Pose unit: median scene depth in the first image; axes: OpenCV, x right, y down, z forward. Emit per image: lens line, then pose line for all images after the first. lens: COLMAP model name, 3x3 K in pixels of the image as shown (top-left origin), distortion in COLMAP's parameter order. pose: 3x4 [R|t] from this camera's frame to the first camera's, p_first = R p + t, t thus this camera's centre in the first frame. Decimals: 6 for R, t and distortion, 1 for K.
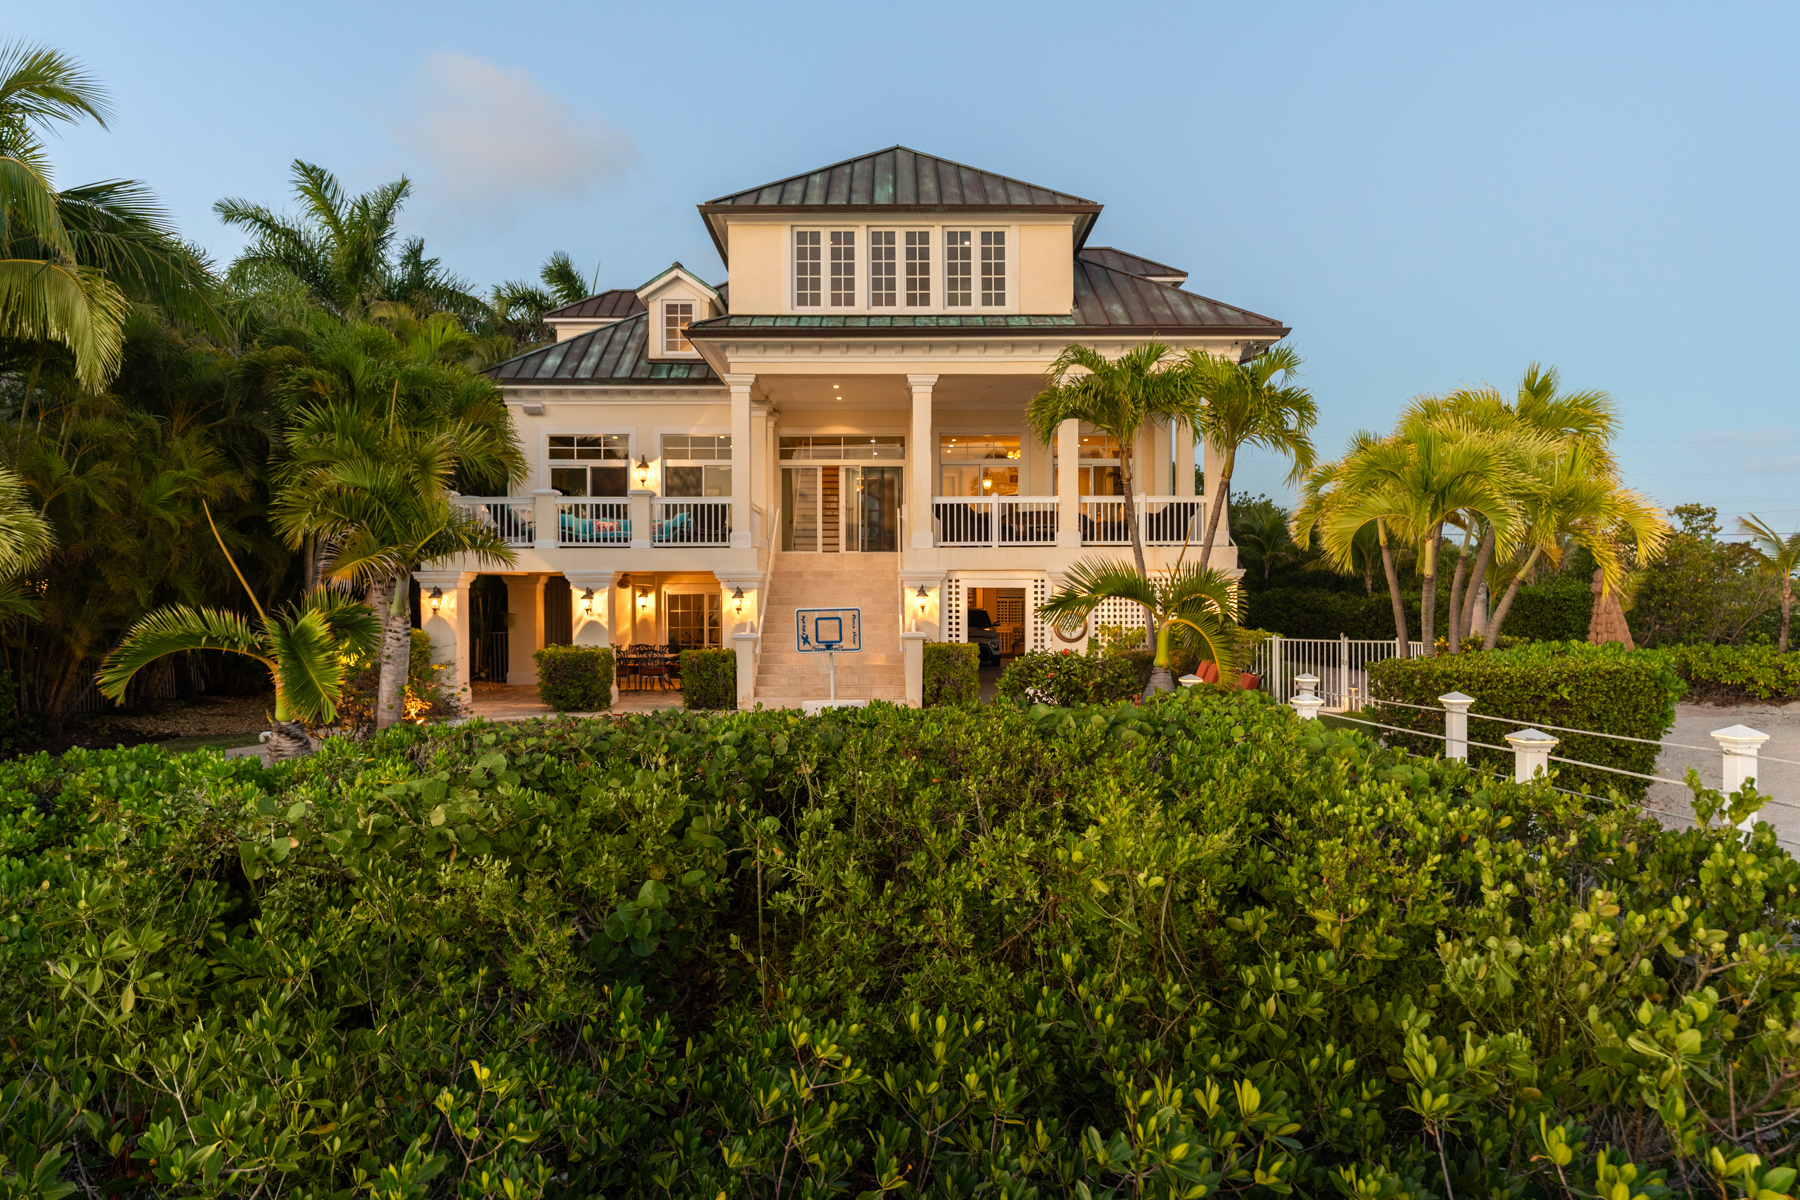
lens RADIAL K [[1224.0, 0, 901.2], [0, 1224.0, 586.3], [0, 0, 1]] dist [0.004362, -0.002310]
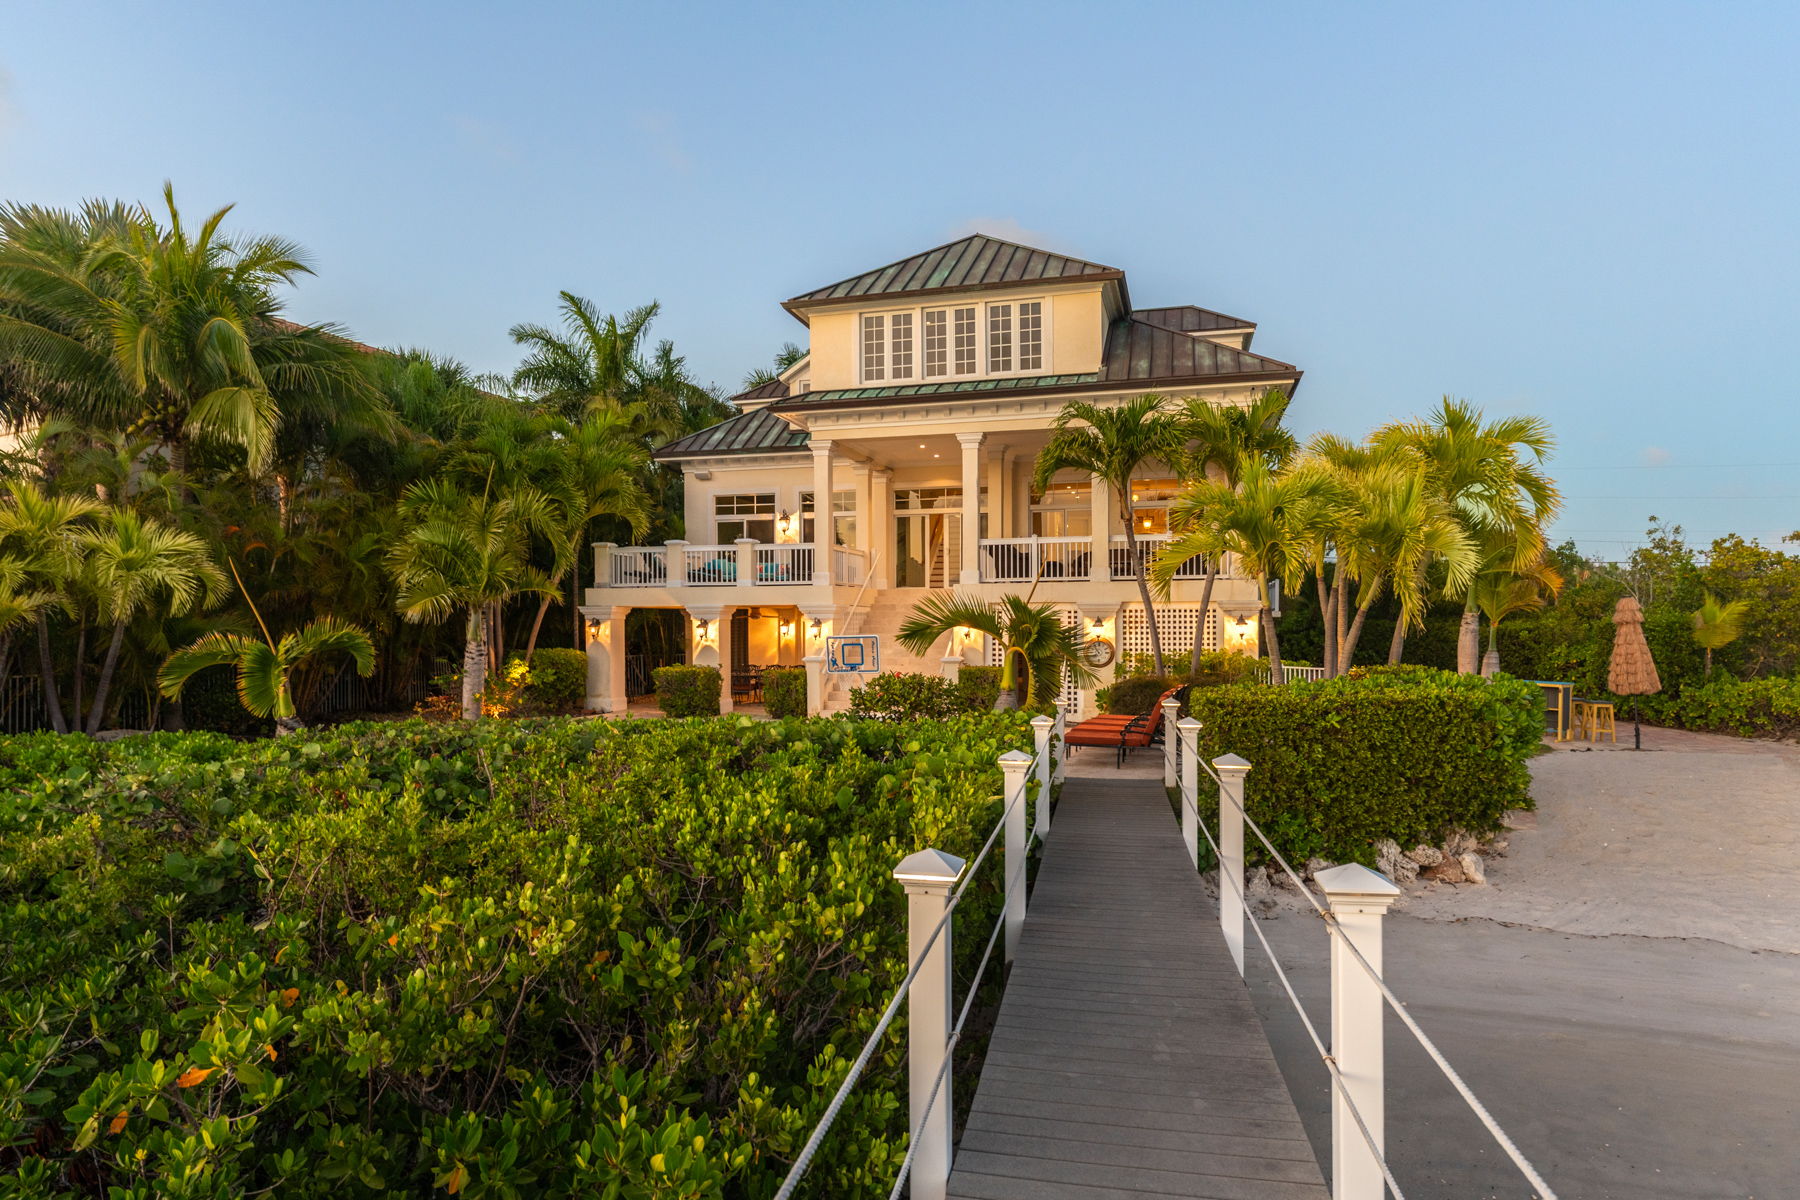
lens RADIAL K [[1061.0, 0, 897.5], [0, 1061.0, 619.0], [0, 0, 1]] dist [0.004523, 0.001213]
pose [[0.958246, -0.001011, -0.285945, 0.237821], [0.001732, 0.999996, 0.002267, -0.000554], [0.285941, -0.002667, 0.958243, 0.024480]]
